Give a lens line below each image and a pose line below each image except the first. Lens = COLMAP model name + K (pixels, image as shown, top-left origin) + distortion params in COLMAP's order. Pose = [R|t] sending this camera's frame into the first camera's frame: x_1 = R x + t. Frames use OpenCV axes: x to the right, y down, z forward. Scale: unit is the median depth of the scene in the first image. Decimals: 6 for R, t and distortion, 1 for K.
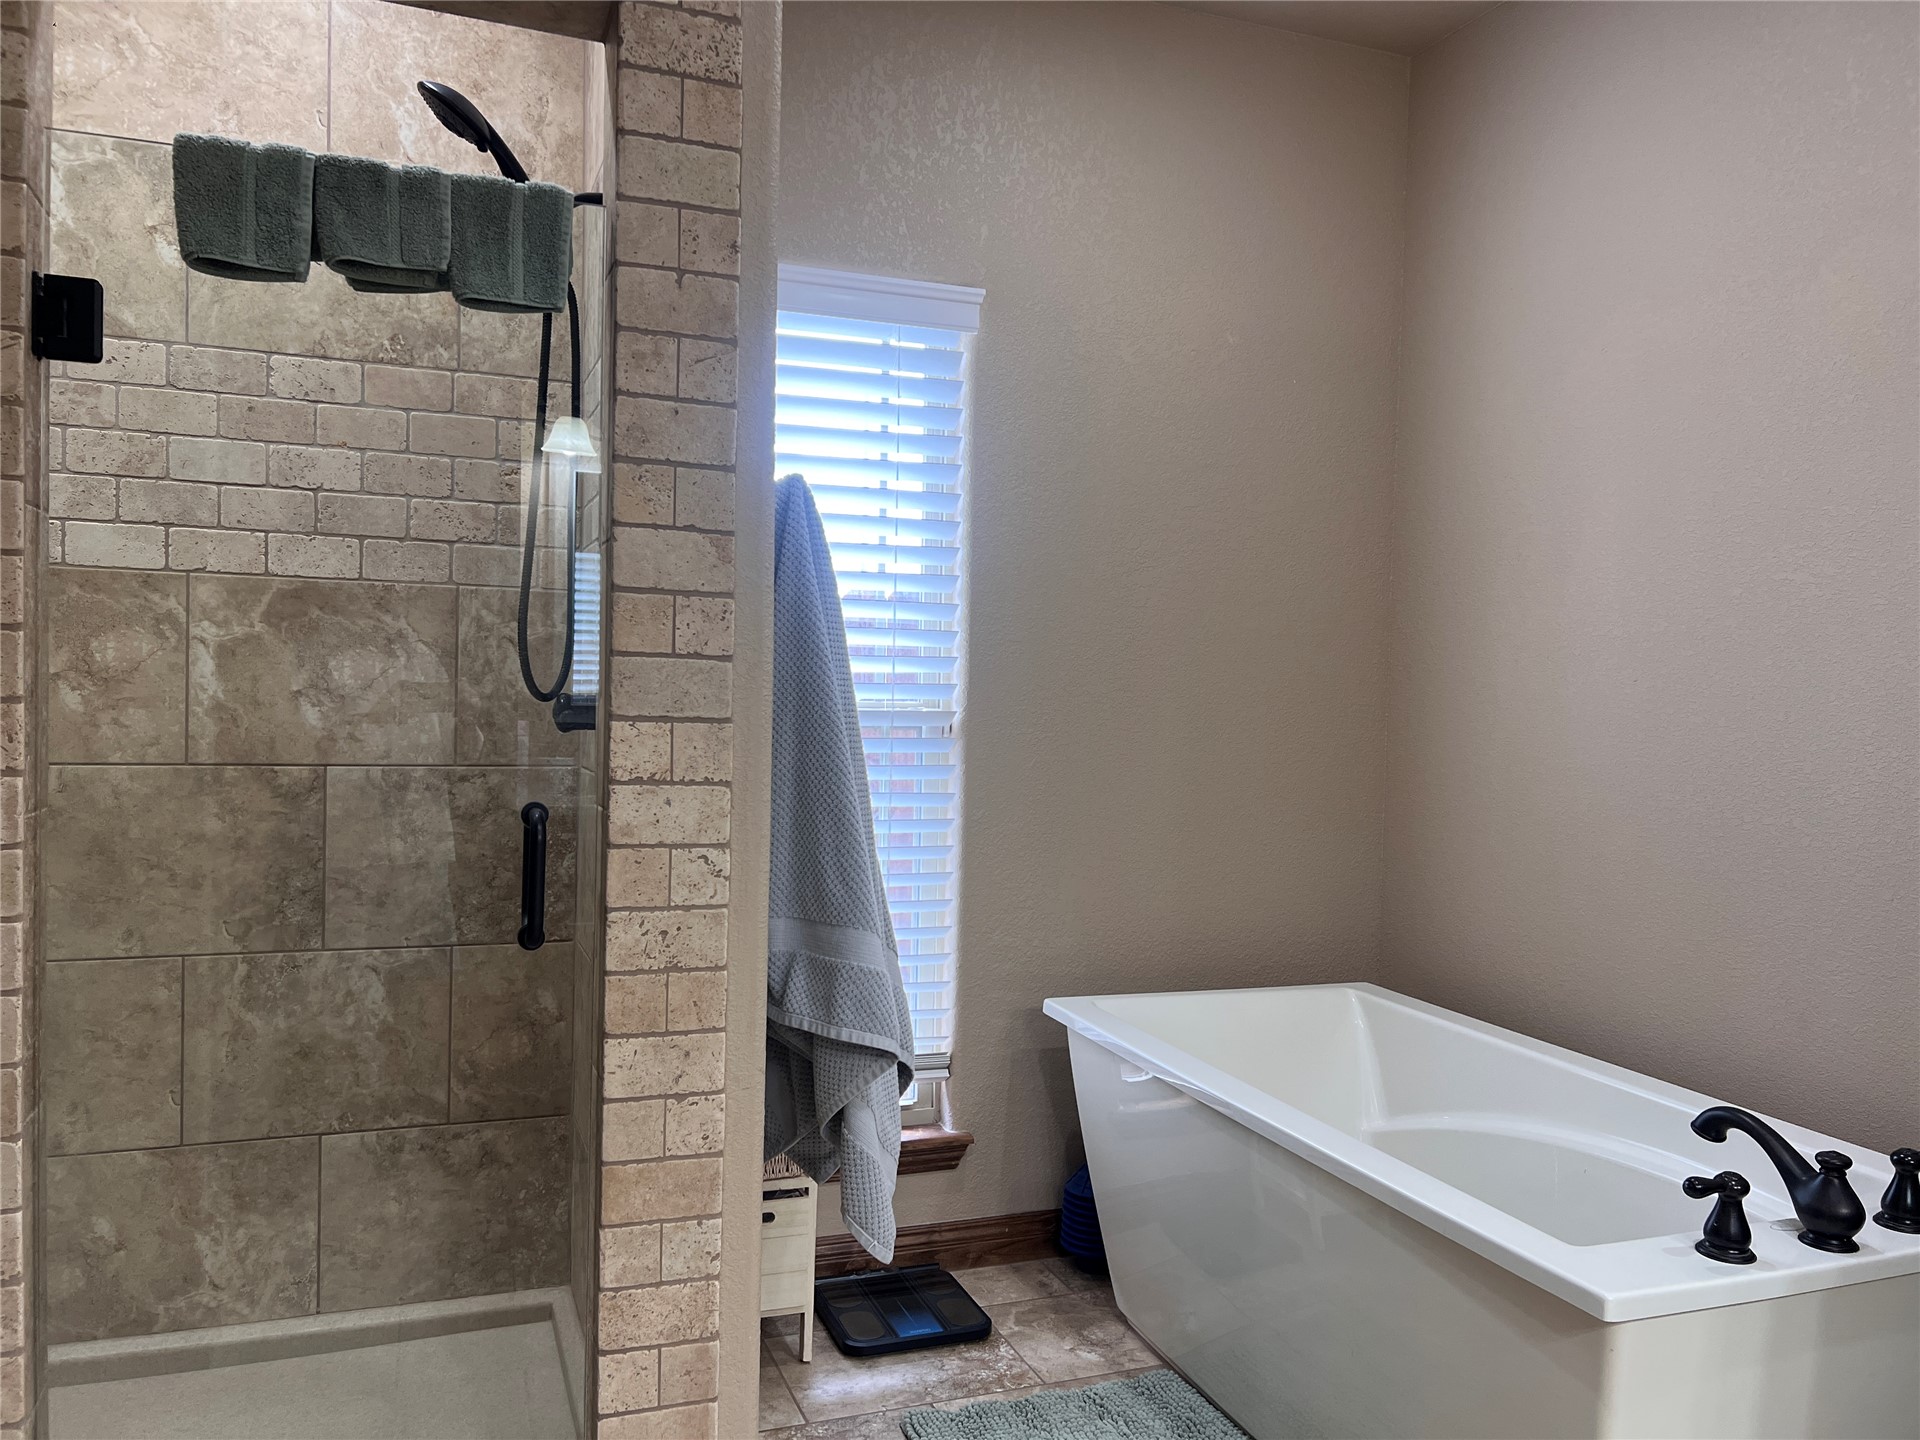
lens RADIAL K [[1435.4, 0, 1131.7], [0, 1435.4, 725.9], [0, 0, 1]] dist [0.062182, -0.076890]
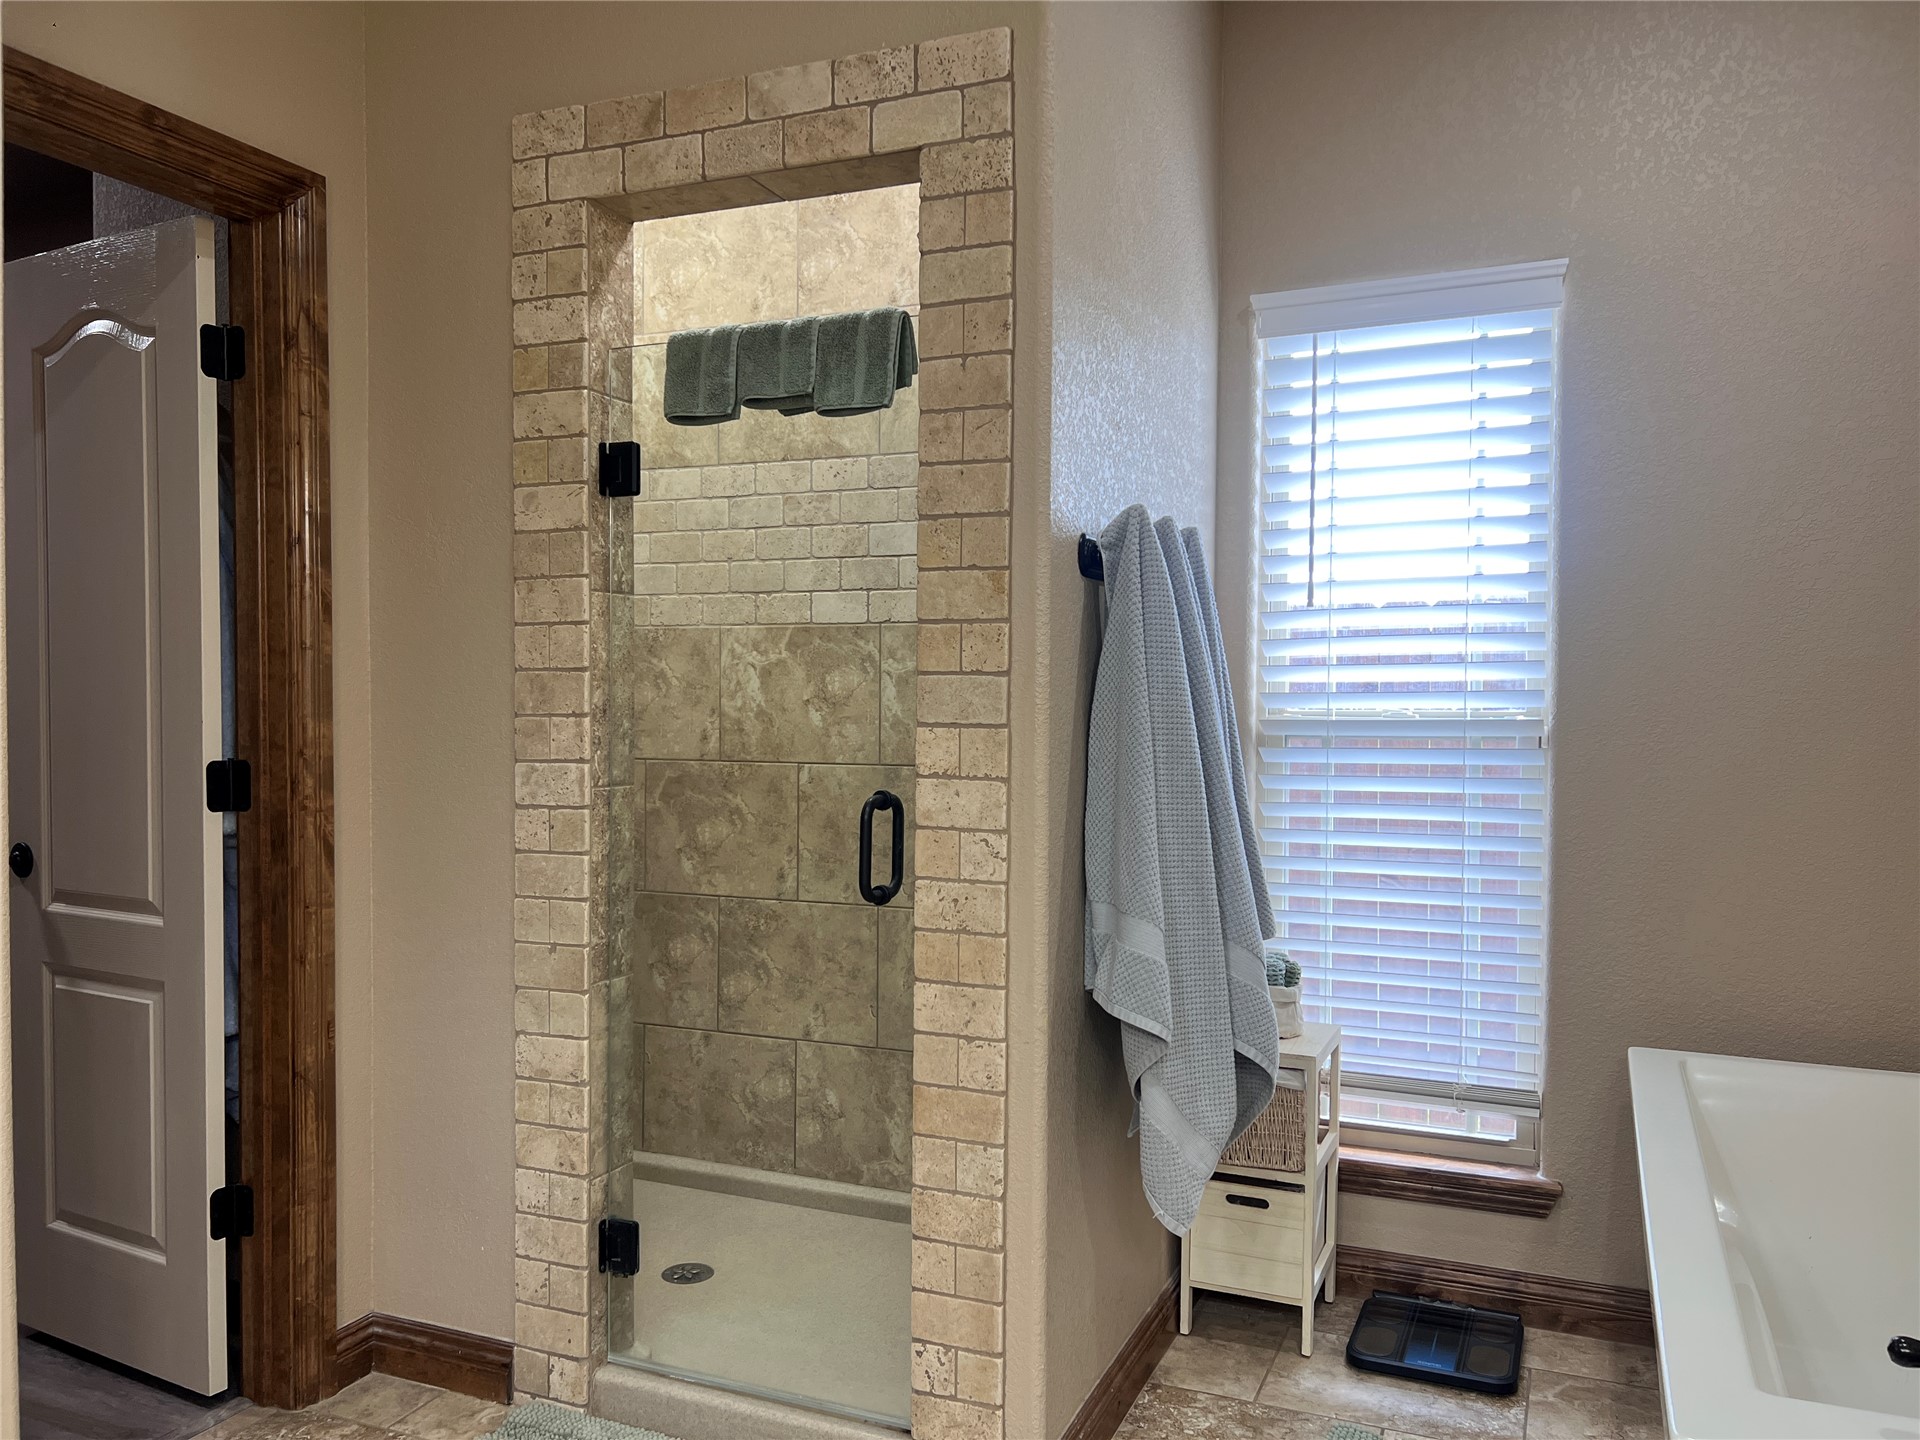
lens RADIAL K [[1435.4, 0, 904.9], [0, 1435.4, 722.9], [0, 0, 1]] dist [0.062182, -0.076890]
pose [[0.702054, -0.010113, -0.712052, 0.498875], [-0.000775, 0.999888, -0.014965, 0.011375], [0.712124, 0.011058, 0.701967, 0.118412]]
